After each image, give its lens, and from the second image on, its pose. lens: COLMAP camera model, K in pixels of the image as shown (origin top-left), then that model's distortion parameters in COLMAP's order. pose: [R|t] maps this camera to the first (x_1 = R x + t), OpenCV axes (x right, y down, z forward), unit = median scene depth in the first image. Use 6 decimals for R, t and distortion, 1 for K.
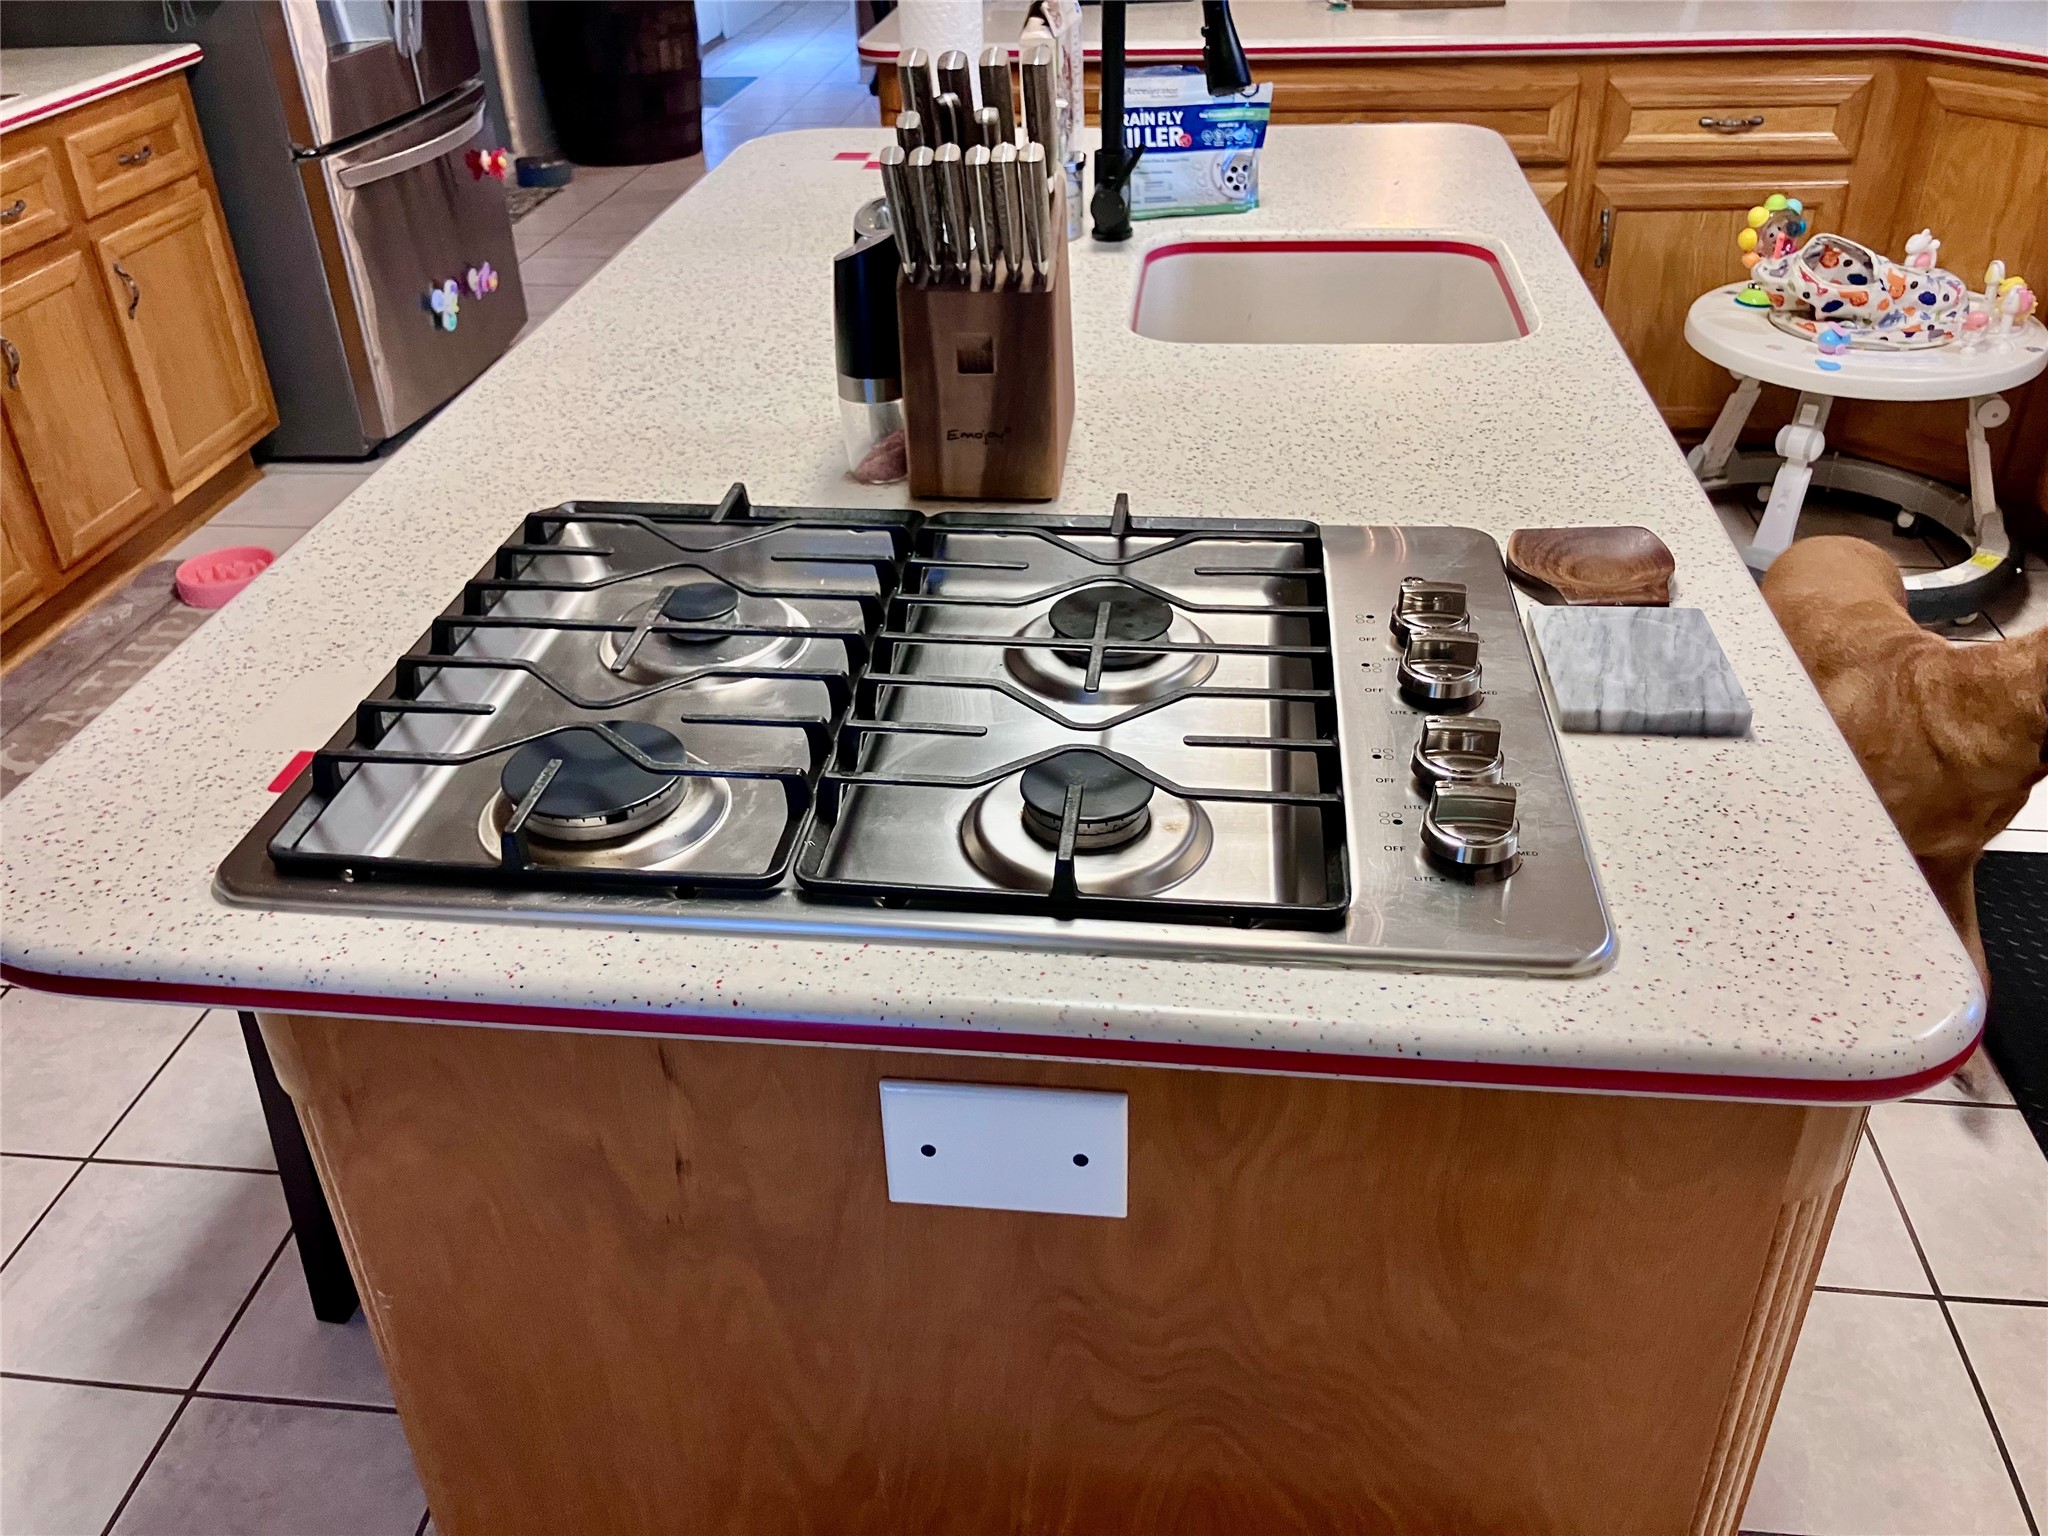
lens RADIAL K [[1636.1, 0, 1024.0], [0, 1636.1, 768.0], [0, 0, 1]] dist [0.002656, 0.004399]
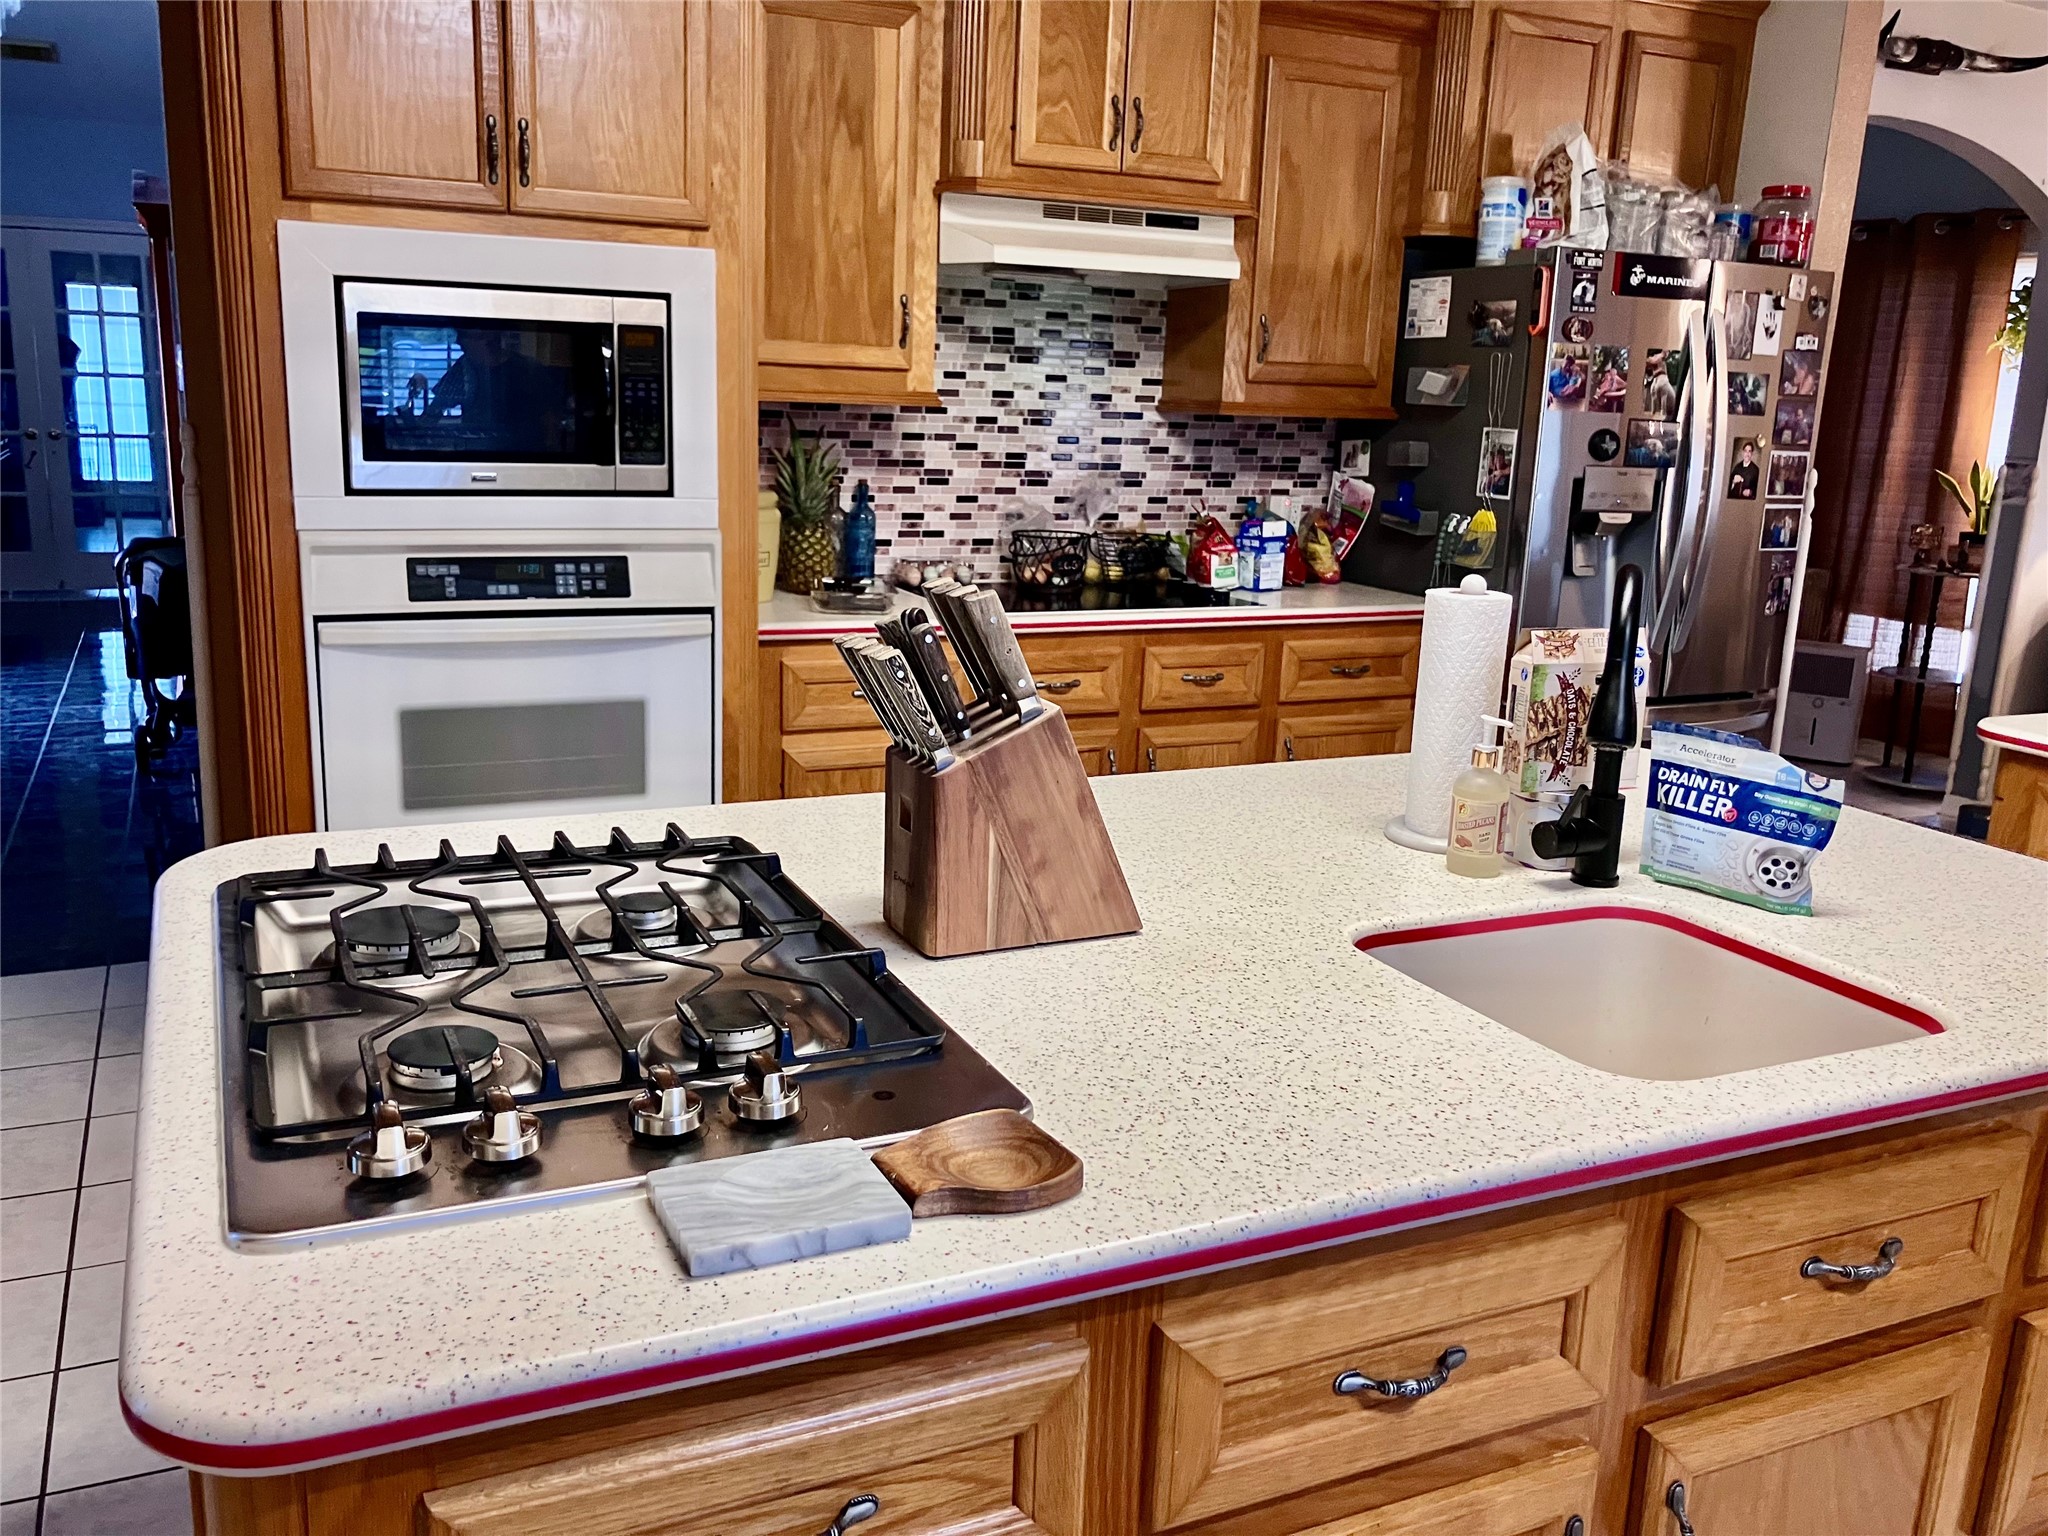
lens RADIAL K [[1699.6, 0, 1024.0], [0, 1699.6, 768.0], [0, 0, 1]] dist [0.006742, -0.001373]
pose [[0.531007, 0.241949, -0.812092, 0.623208], [-0.507750, 0.858115, -0.076345, -0.143923], [0.678397, 0.452879, 0.578514, 0.208427]]
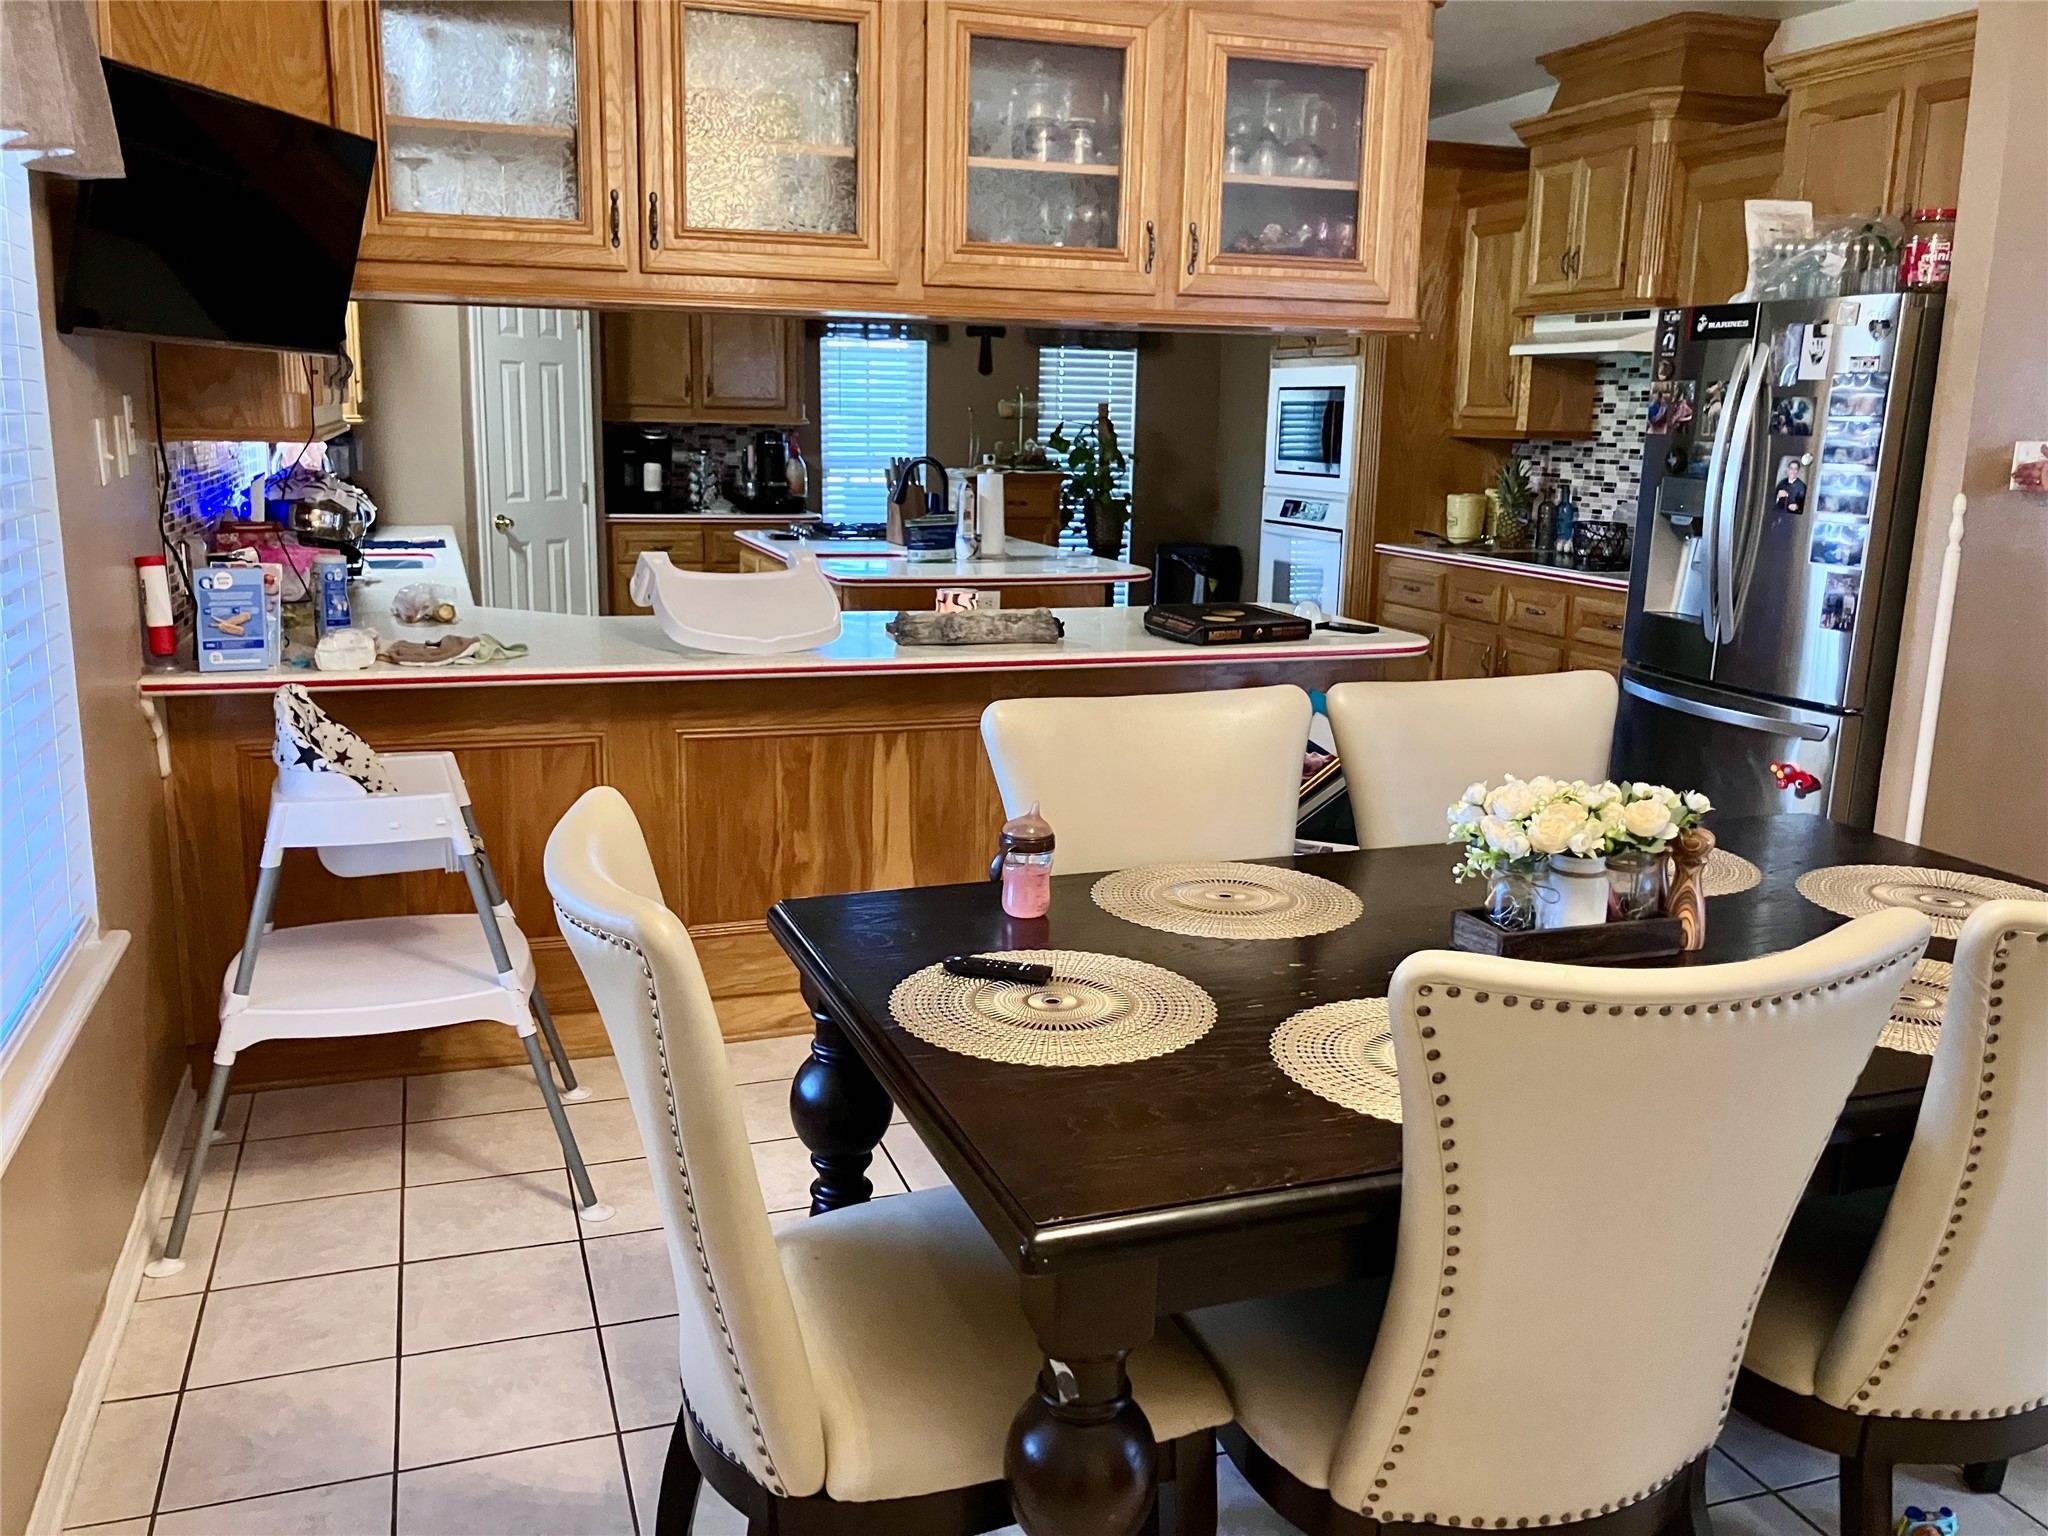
lens RADIAL K [[1699.6, 0, 1024.0], [0, 1699.6, 768.0], [0, 0, 1]] dist [0.006742, -0.001373]
pose [[-0.902629, 0.107770, -0.416709, 1.230512], [-0.222083, 0.712711, 0.665374, -2.125652], [0.368700, 0.693130, -0.619380, 3.208248]]
